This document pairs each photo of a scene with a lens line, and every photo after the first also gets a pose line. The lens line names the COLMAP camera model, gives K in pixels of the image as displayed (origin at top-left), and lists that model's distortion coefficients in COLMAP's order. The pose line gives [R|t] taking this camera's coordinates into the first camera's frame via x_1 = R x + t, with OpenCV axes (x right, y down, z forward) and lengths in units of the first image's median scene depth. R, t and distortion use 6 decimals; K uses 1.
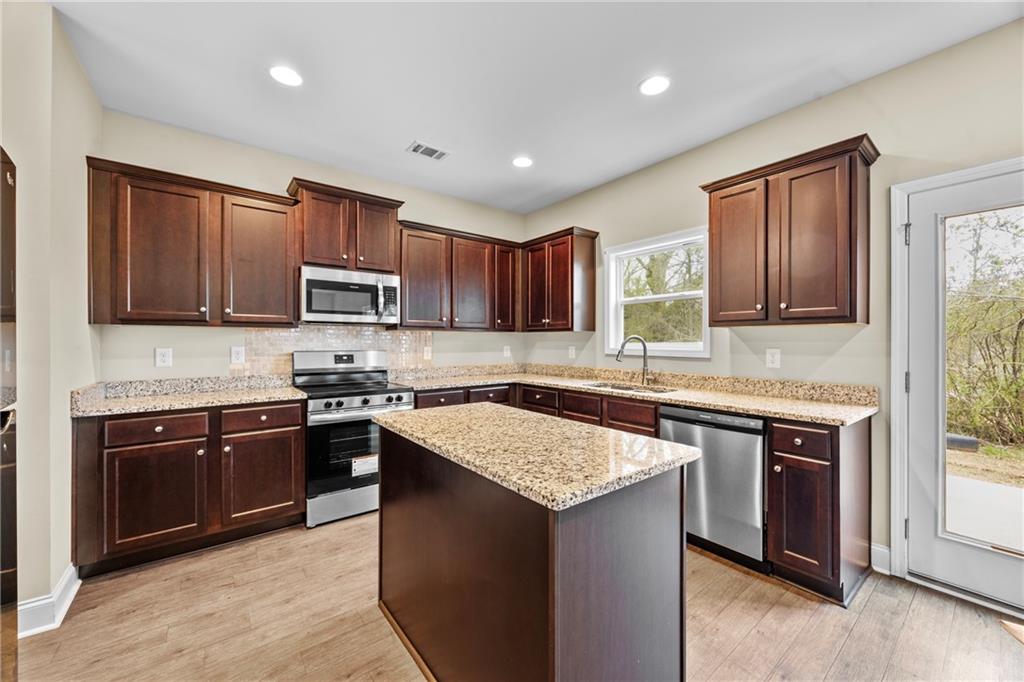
lens RADIAL K [[391.3, 0, 512.2], [0, 391.3, 342.7], [0, 0, 1]] dist [-0.000539, 0.000020]
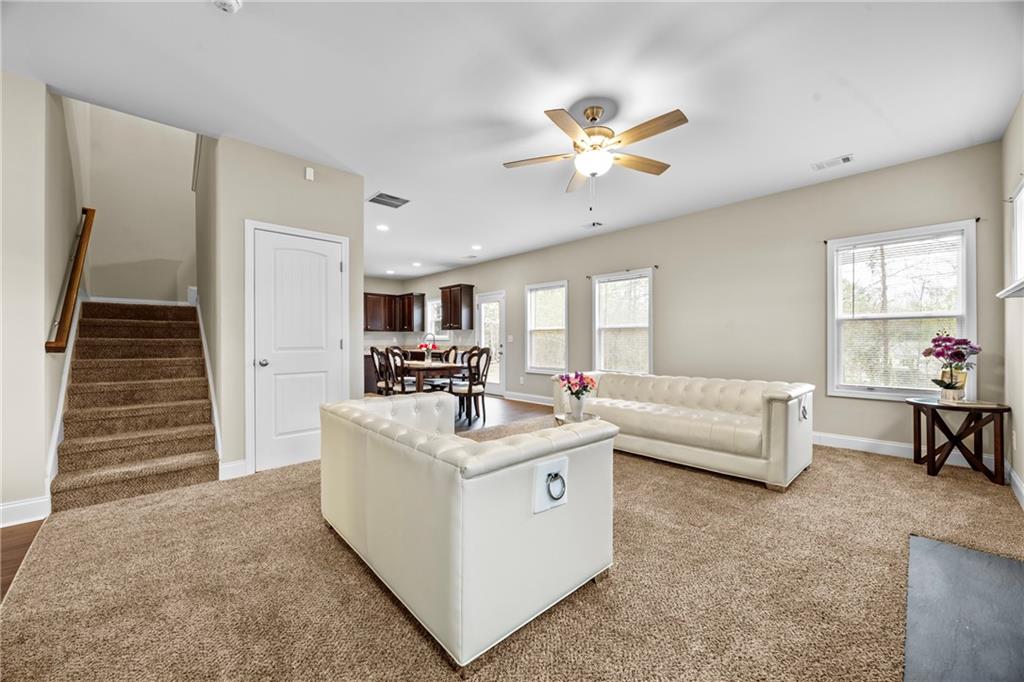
lens RADIAL K [[391.3, 0, 495.2], [0, 391.3, 337.2], [0, 0, 1]] dist [-0.000539, 0.000020]
pose [[0.997670, -0.006122, 0.067943, 0.487977], [0.006368, 0.999974, -0.003400, 0.021803], [-0.067920, 0.003825, 0.997683, -1.573398]]
